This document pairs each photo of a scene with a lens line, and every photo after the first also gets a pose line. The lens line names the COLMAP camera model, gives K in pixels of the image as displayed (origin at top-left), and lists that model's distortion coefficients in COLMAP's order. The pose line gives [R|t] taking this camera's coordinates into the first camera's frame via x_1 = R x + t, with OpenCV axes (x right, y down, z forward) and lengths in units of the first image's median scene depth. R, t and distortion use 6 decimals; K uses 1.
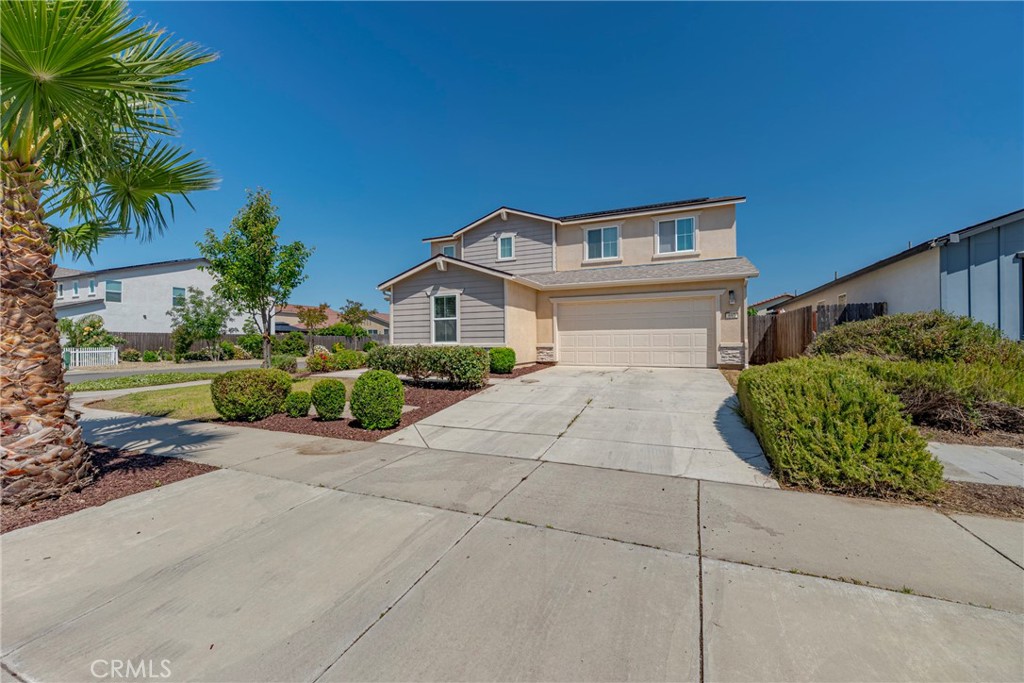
lens RADIAL K [[400.0, 0, 511.7], [0, 400.0, 341.1], [0, 0, 1]] dist [-0.000795, 0.000005]
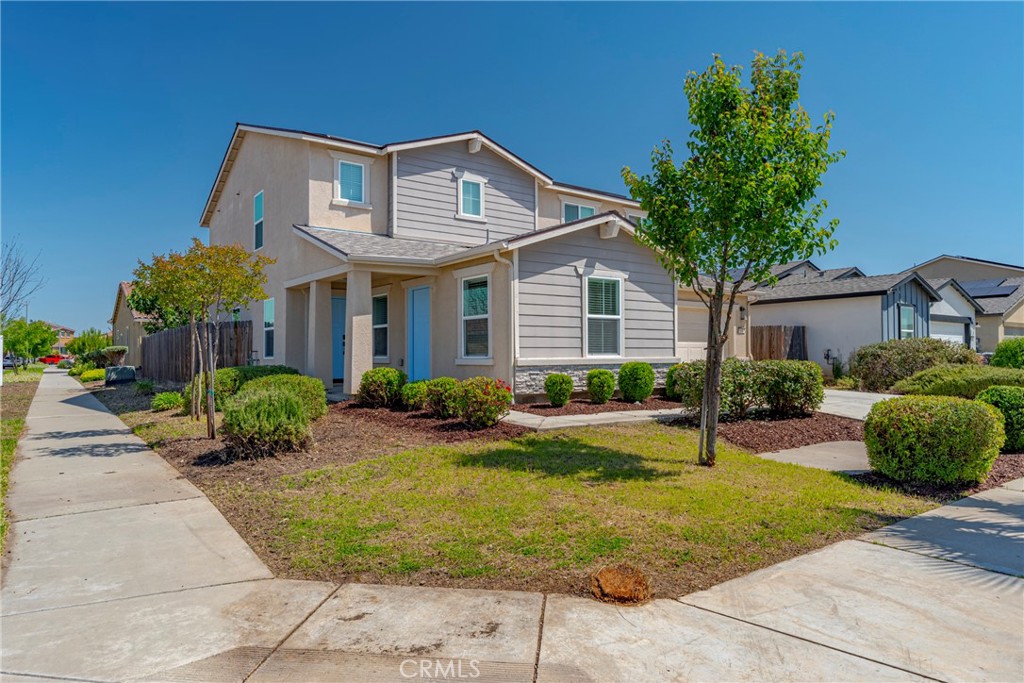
lens RADIAL K [[631.9, 0, 510.7], [0, 631.9, 342.7], [0, 0, 1]] dist [0.000868, -0.002590]
pose [[0.503017, 0.023089, 0.863968, -1.052940], [-0.002328, 0.999676, -0.025361, 0.008641], [-0.864273, 0.010745, 0.502908, 0.627924]]
